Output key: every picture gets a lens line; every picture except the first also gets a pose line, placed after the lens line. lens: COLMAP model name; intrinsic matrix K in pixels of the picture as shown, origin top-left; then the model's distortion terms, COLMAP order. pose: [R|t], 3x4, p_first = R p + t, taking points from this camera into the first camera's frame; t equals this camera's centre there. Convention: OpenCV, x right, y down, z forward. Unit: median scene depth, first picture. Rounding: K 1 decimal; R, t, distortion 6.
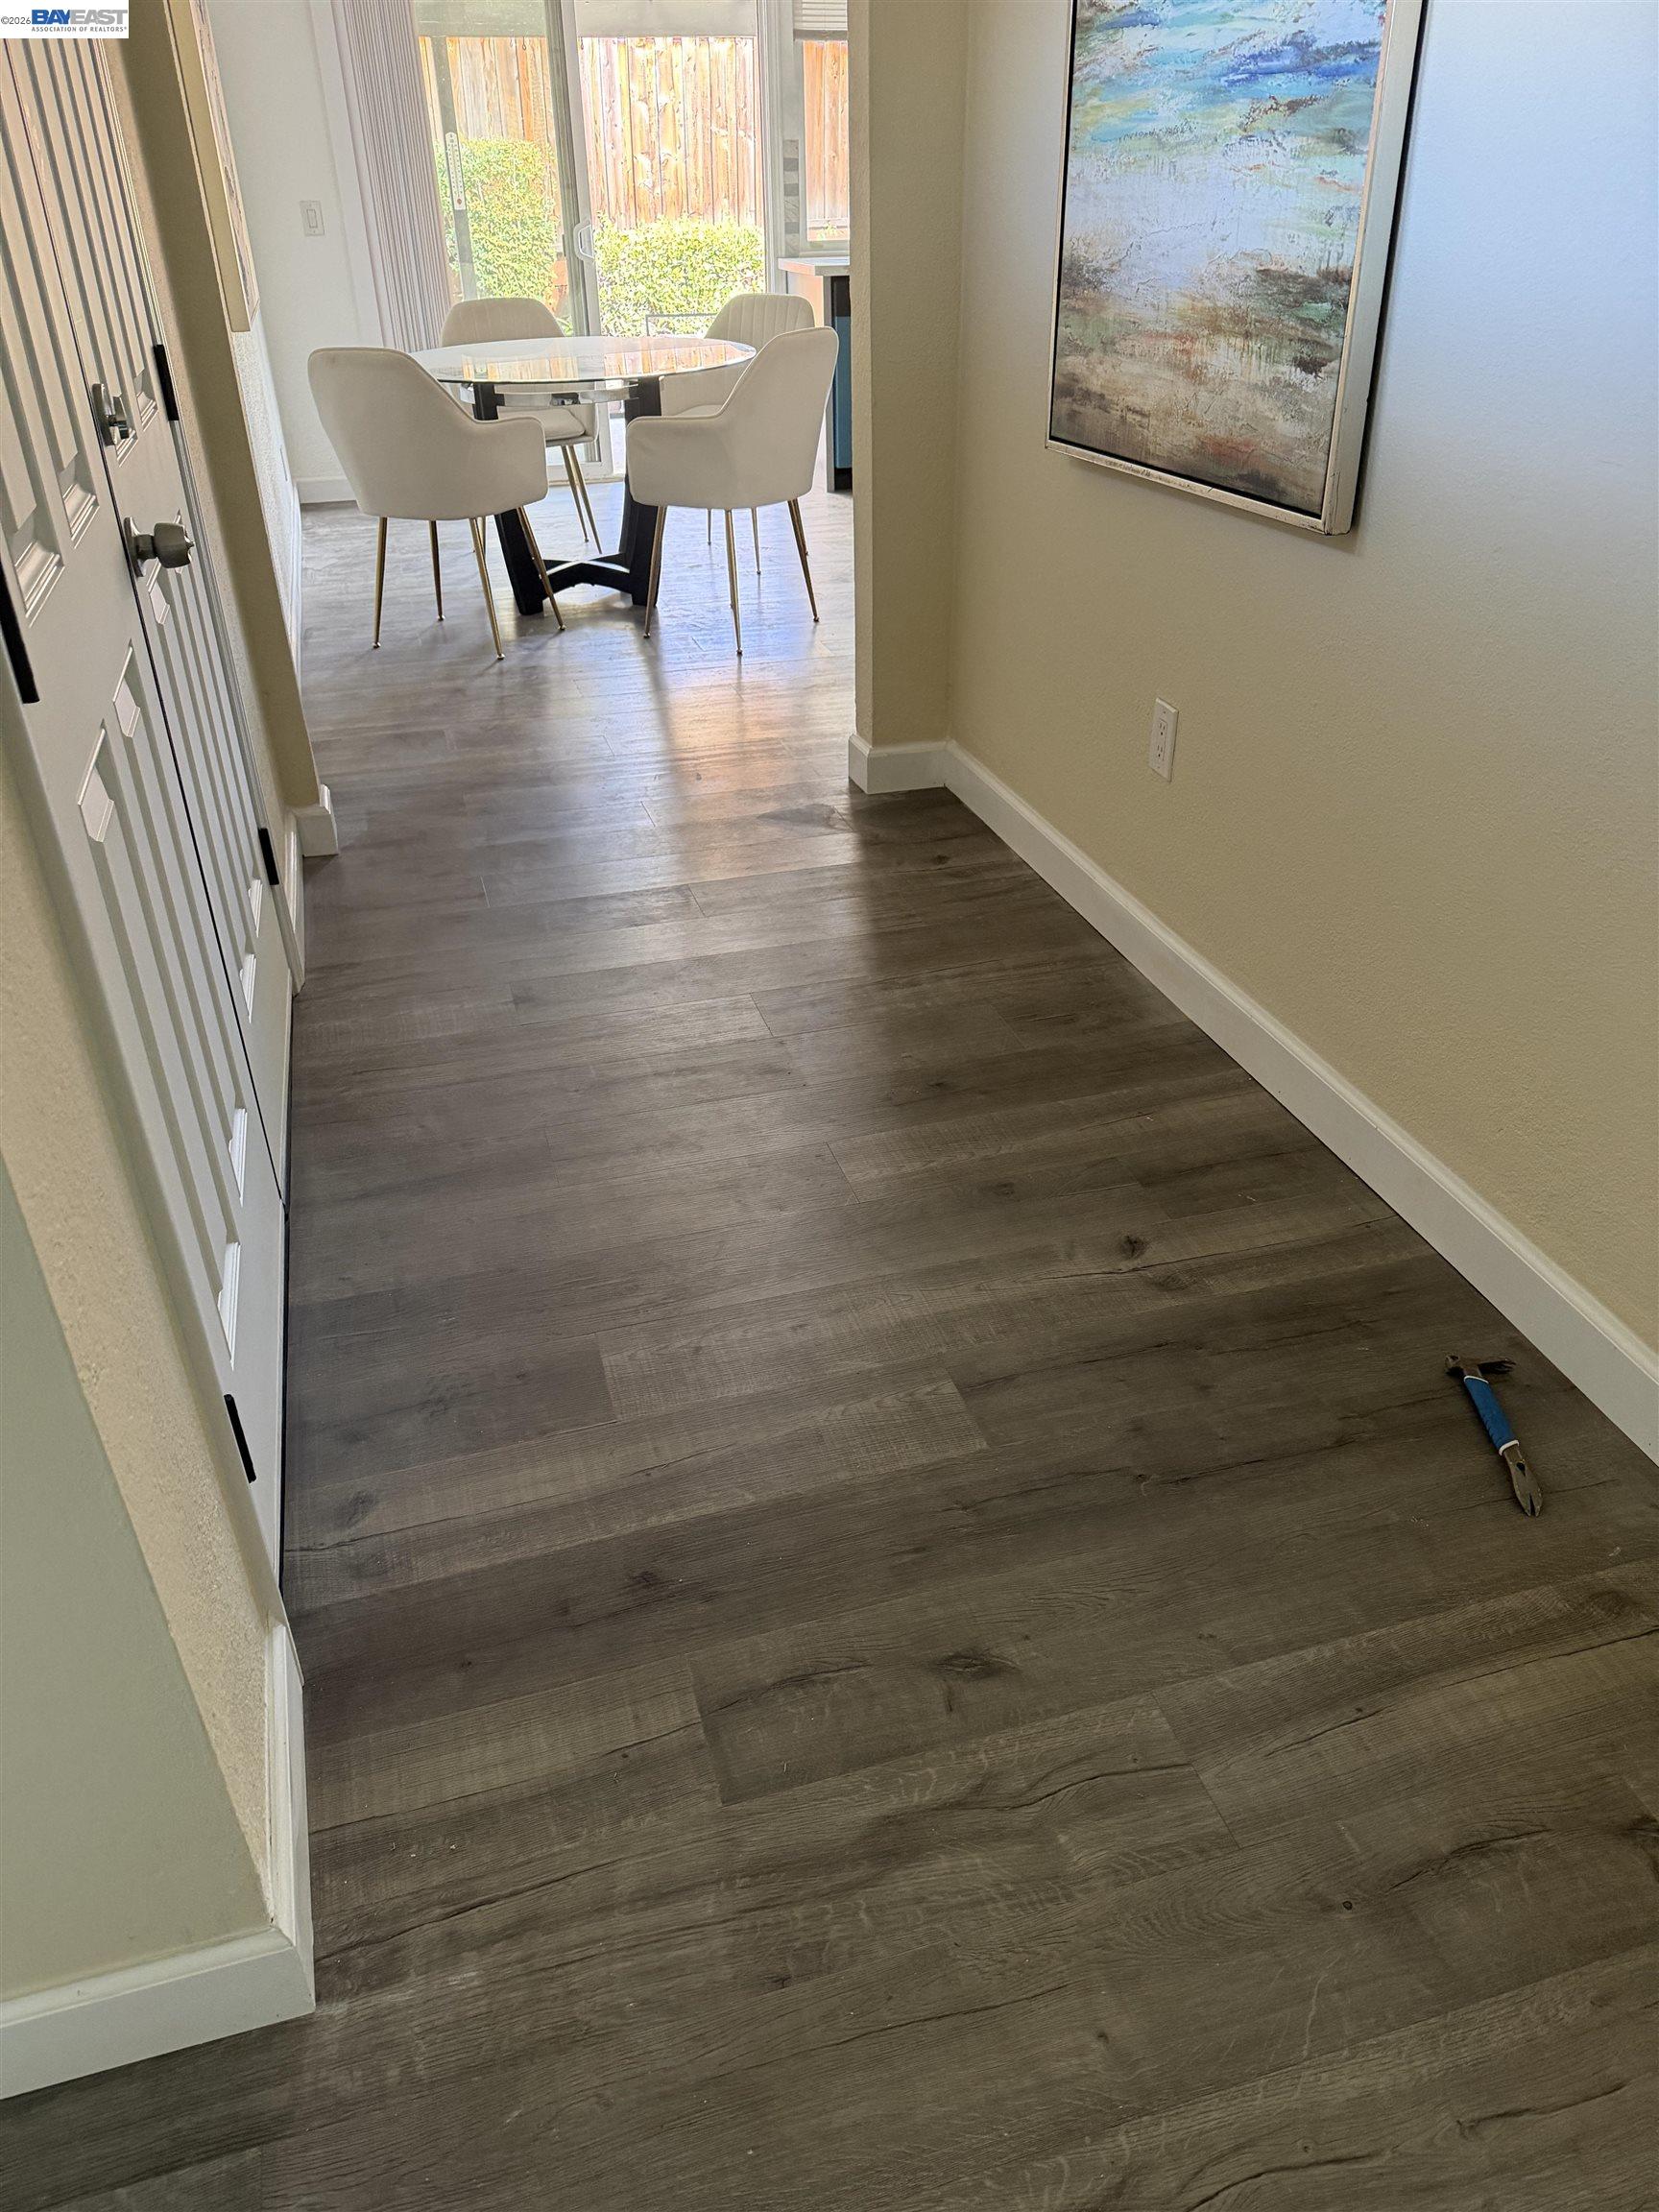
lens RADIAL K [[1569.3, 0, 834.3], [0, 1569.3, 1113.4], [0, 0, 1]] dist [0.039776, -0.045522]
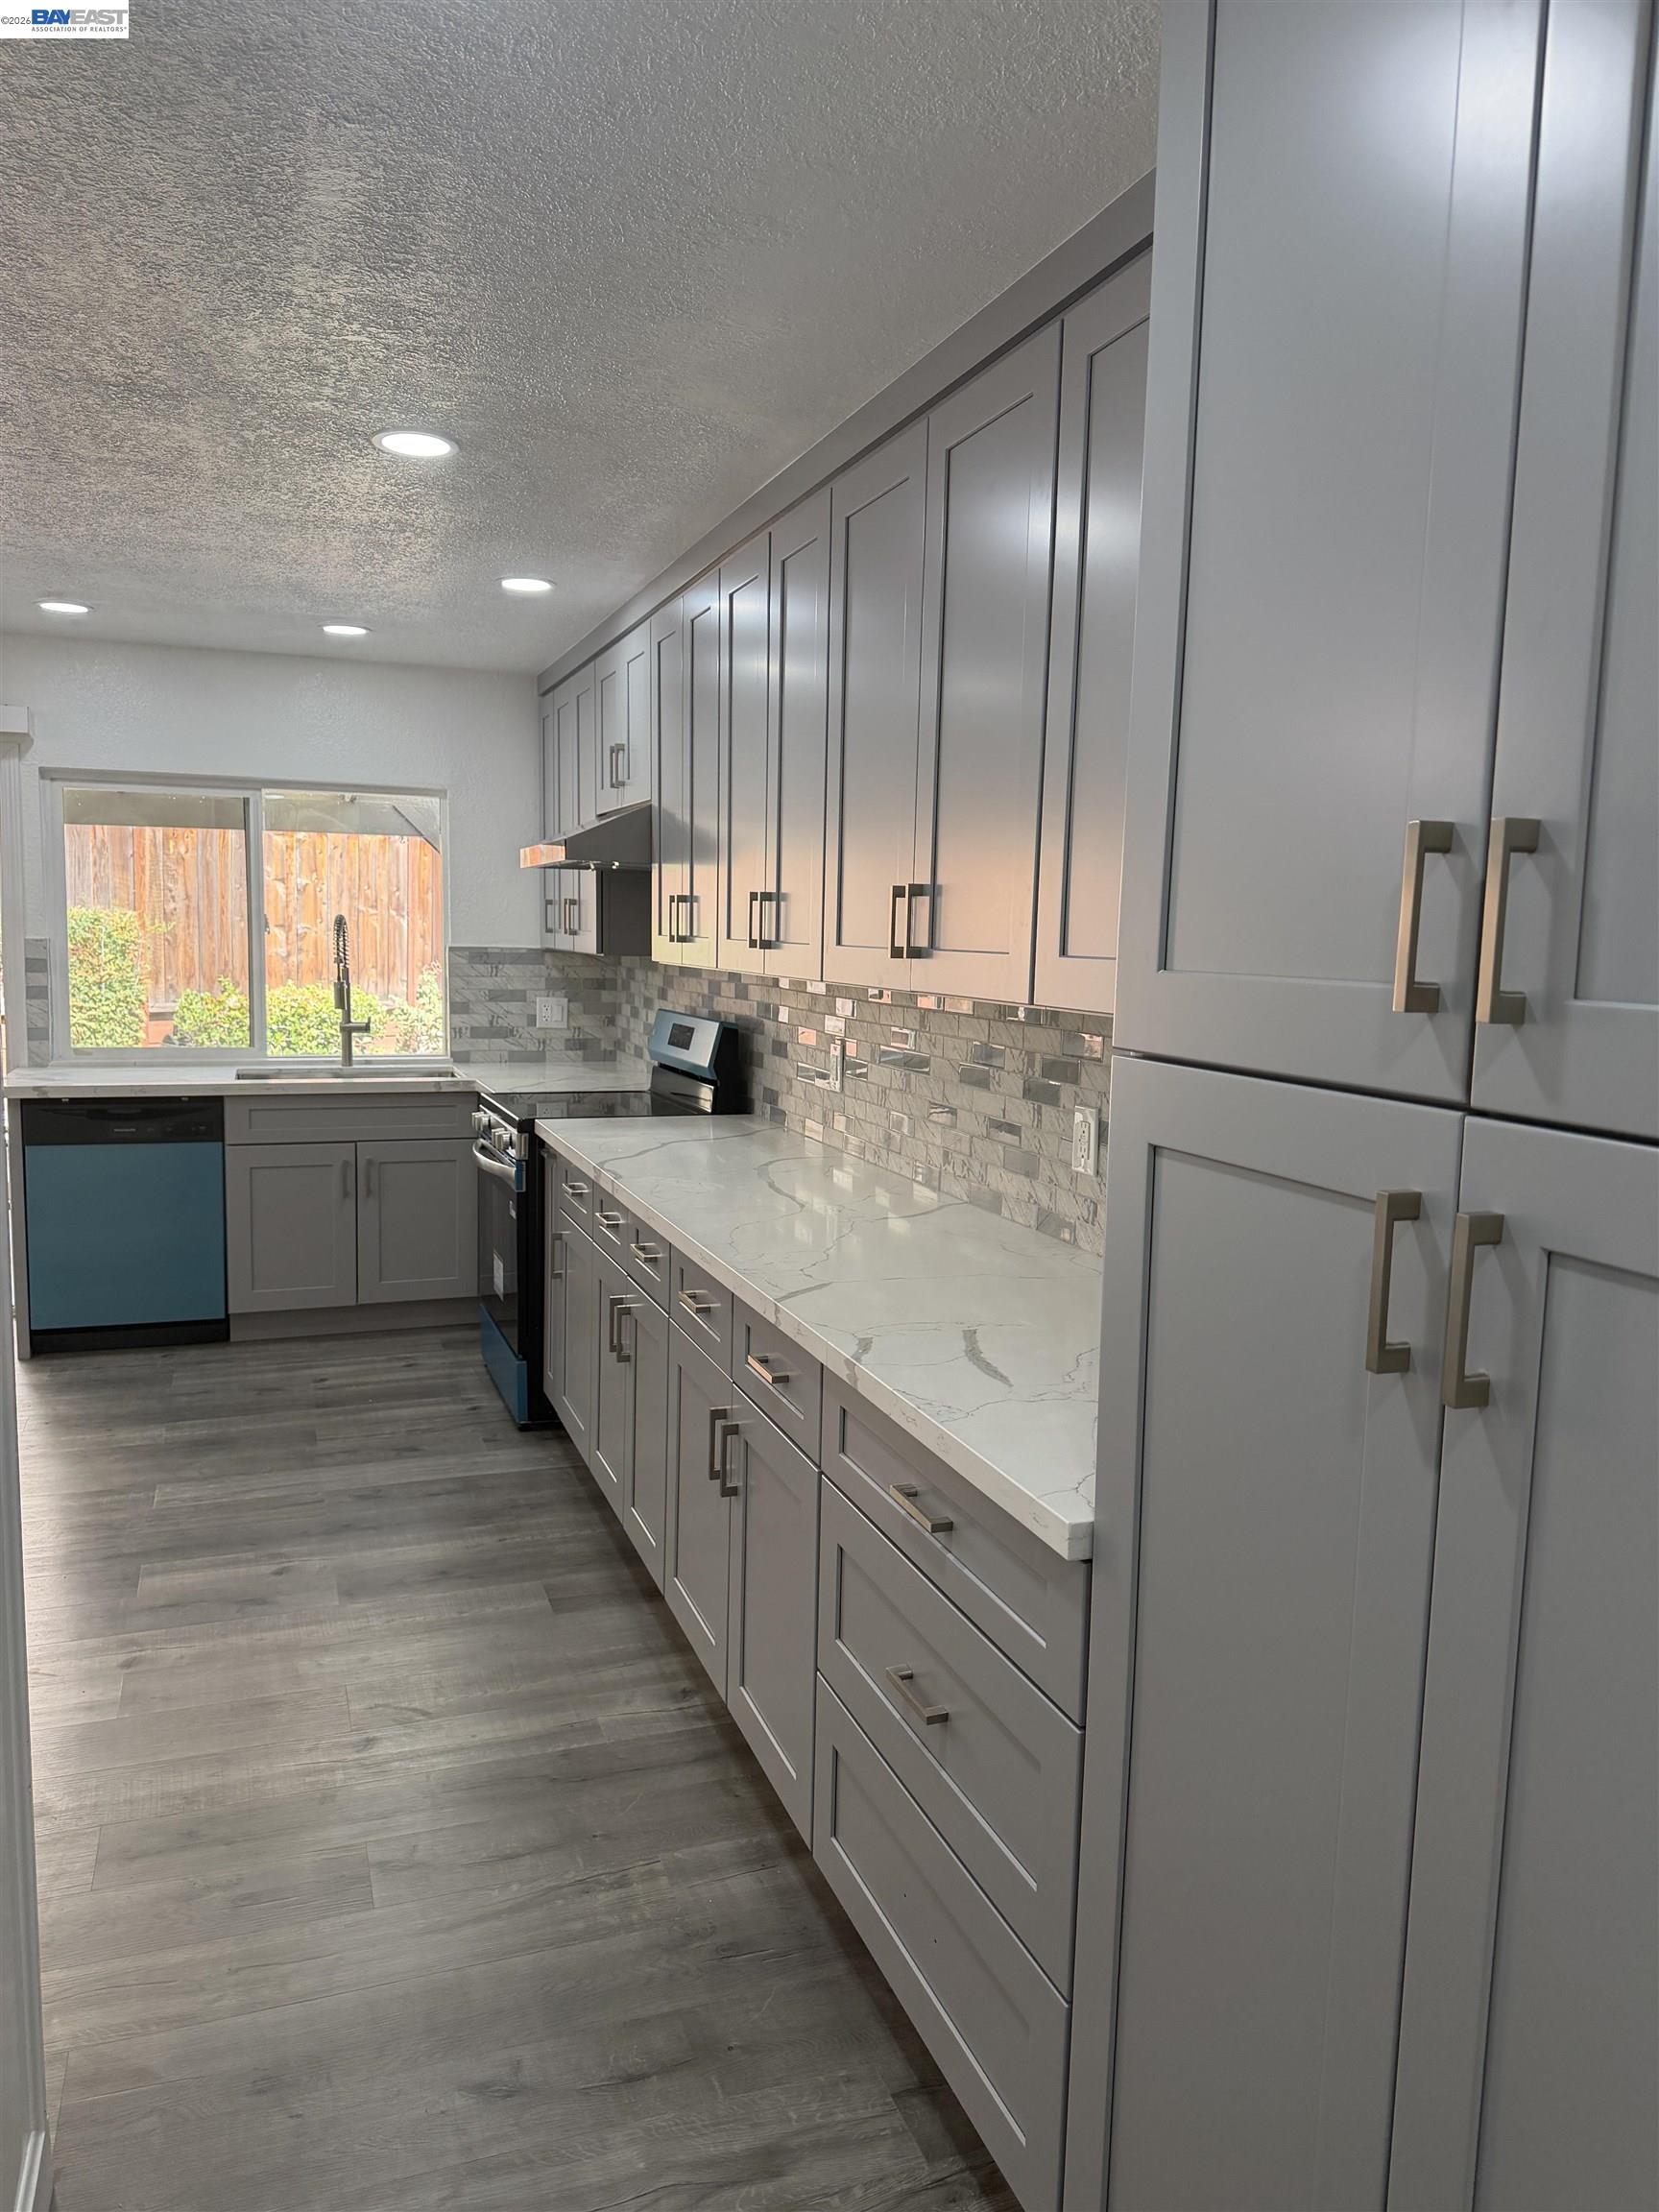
lens RADIAL K [[1569.3, 0, 838.0], [0, 1569.3, 1112.7], [0, 0, 1]] dist [0.039776, -0.045522]
pose [[0.997422, 0.031785, 0.064335, 0.166104], [-0.002429, 0.910991, -0.412418, -0.101144], [-0.071717, 0.411199, 0.908720, 0.137882]]
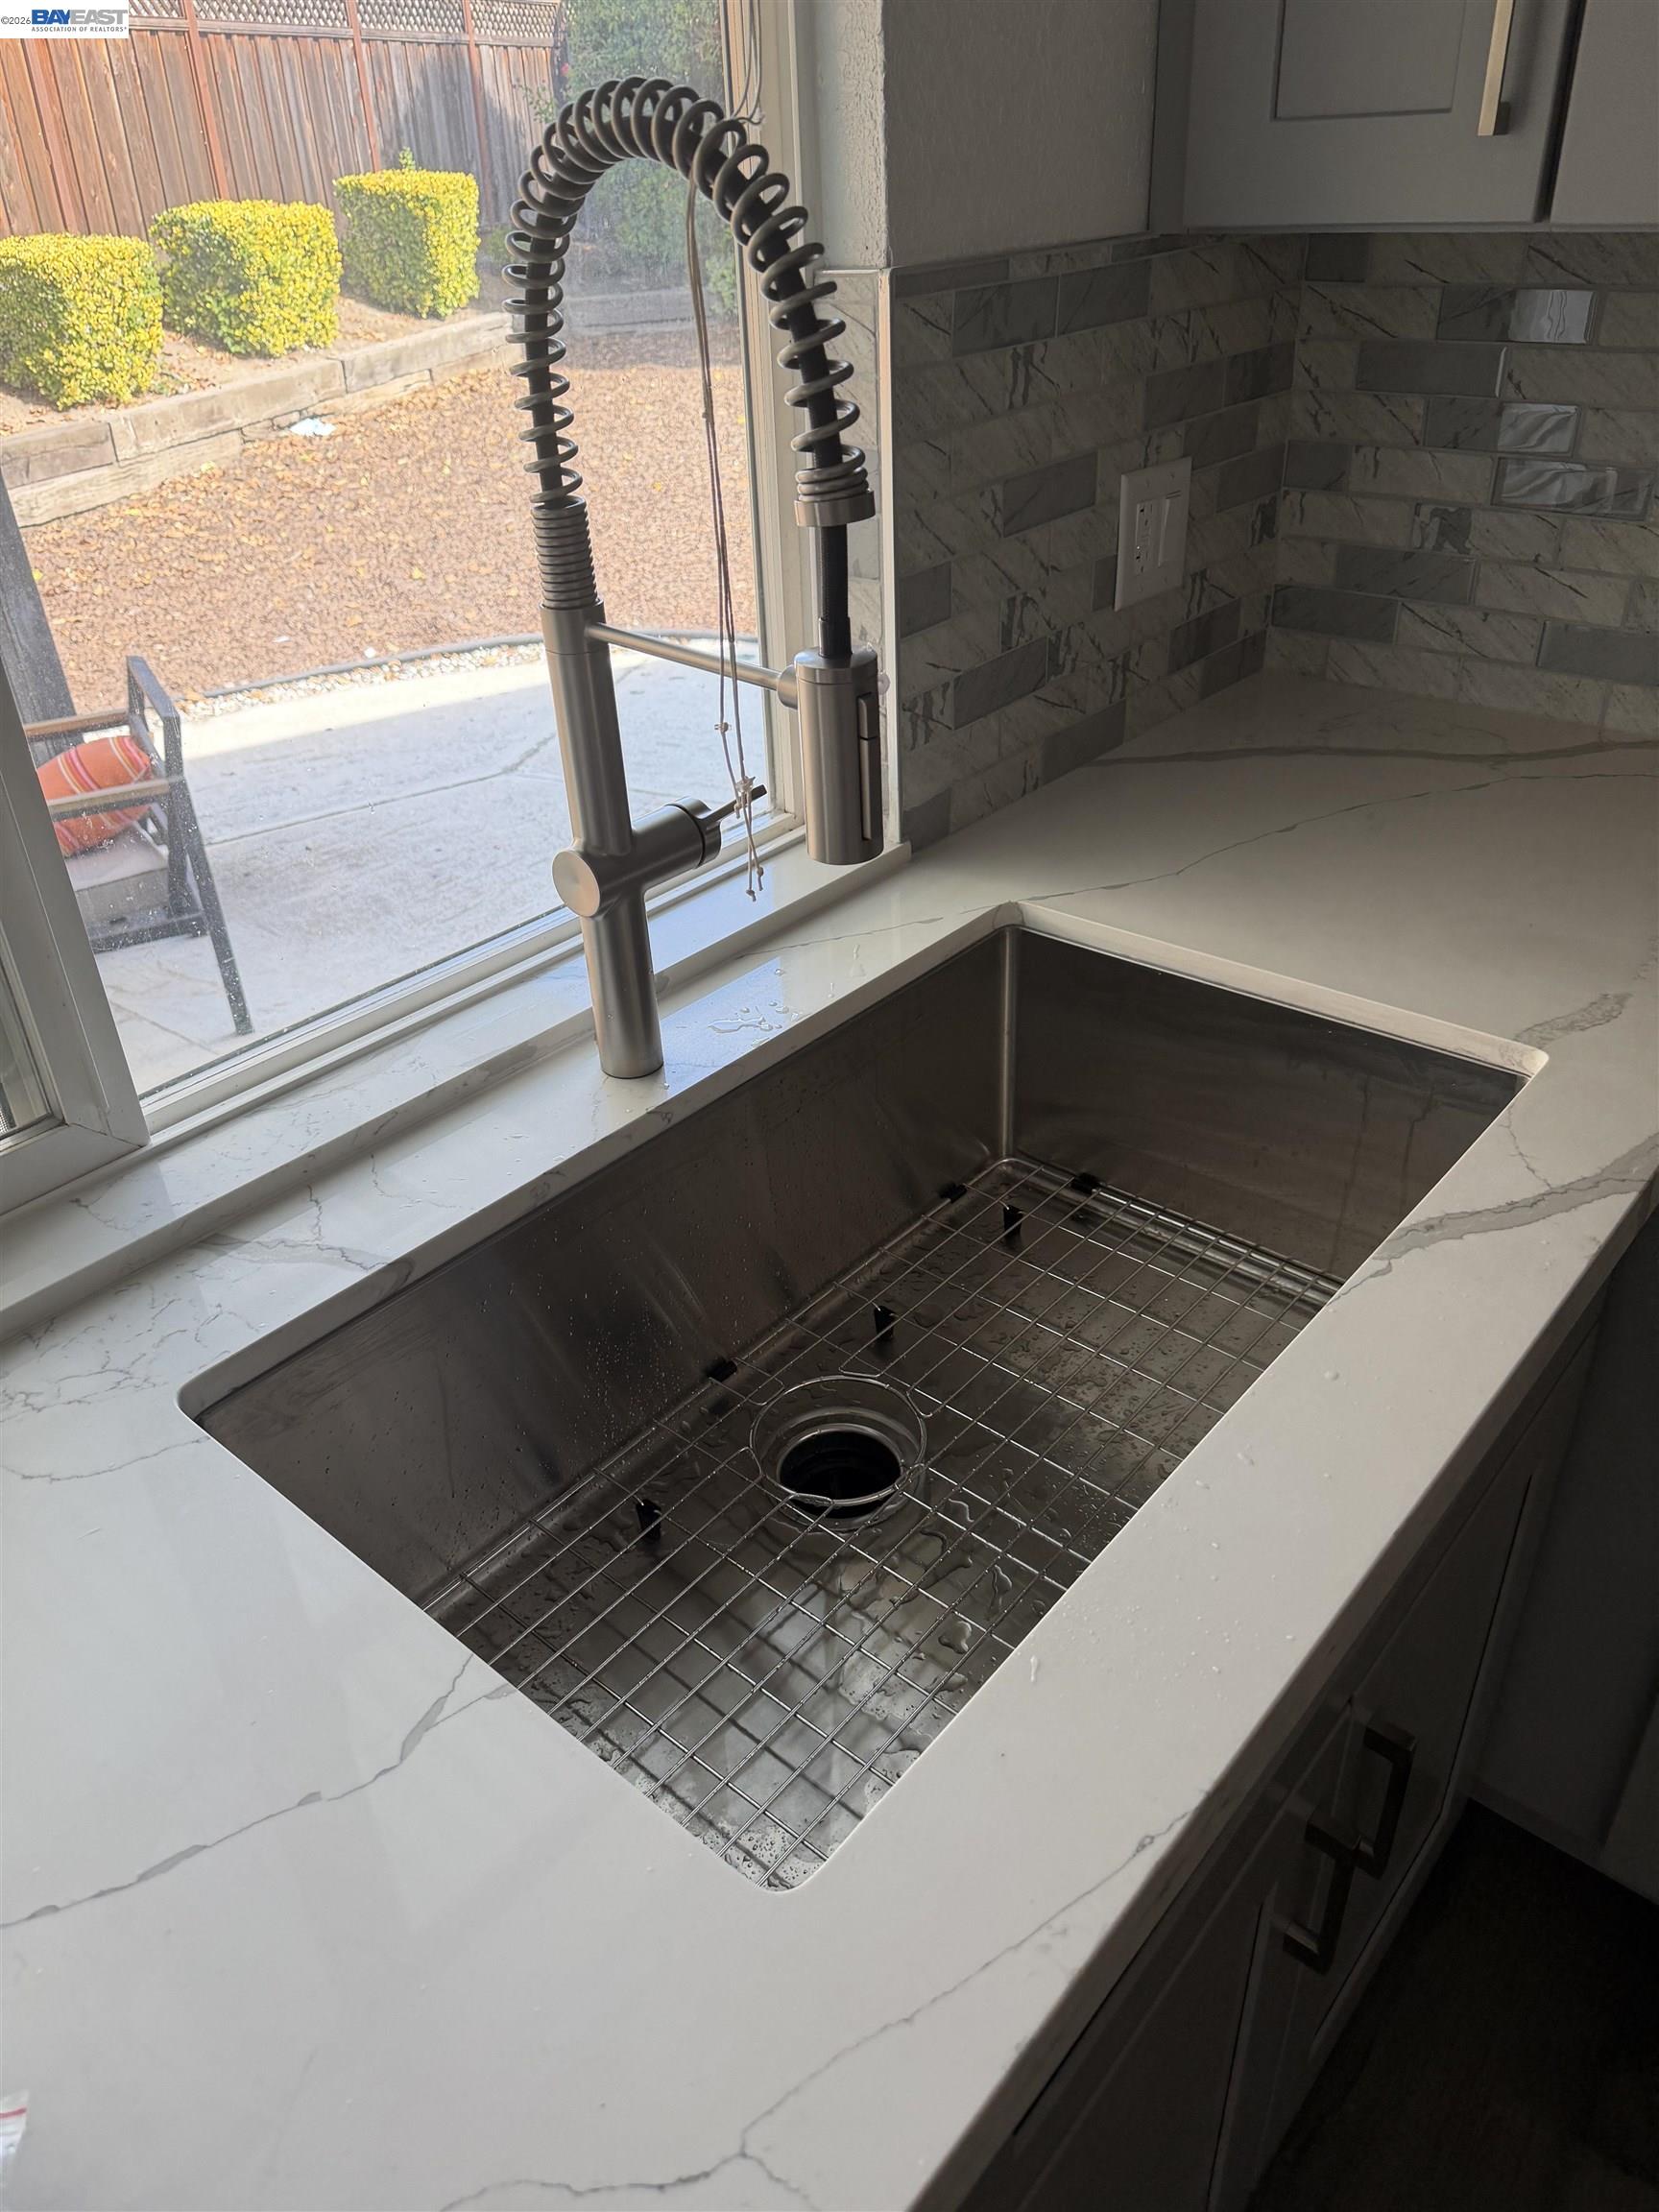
lens RADIAL K [[1569.3, 0, 809.5], [0, 1569.3, 1101.9], [0, 0, 1]] dist [0.039776, -0.045522]
pose [[0.840278, -0.301711, 0.450448, 0.032441], [0.306782, 0.949640, 0.063792, -0.288769], [-0.447010, 0.084587, 0.890521, 0.456638]]
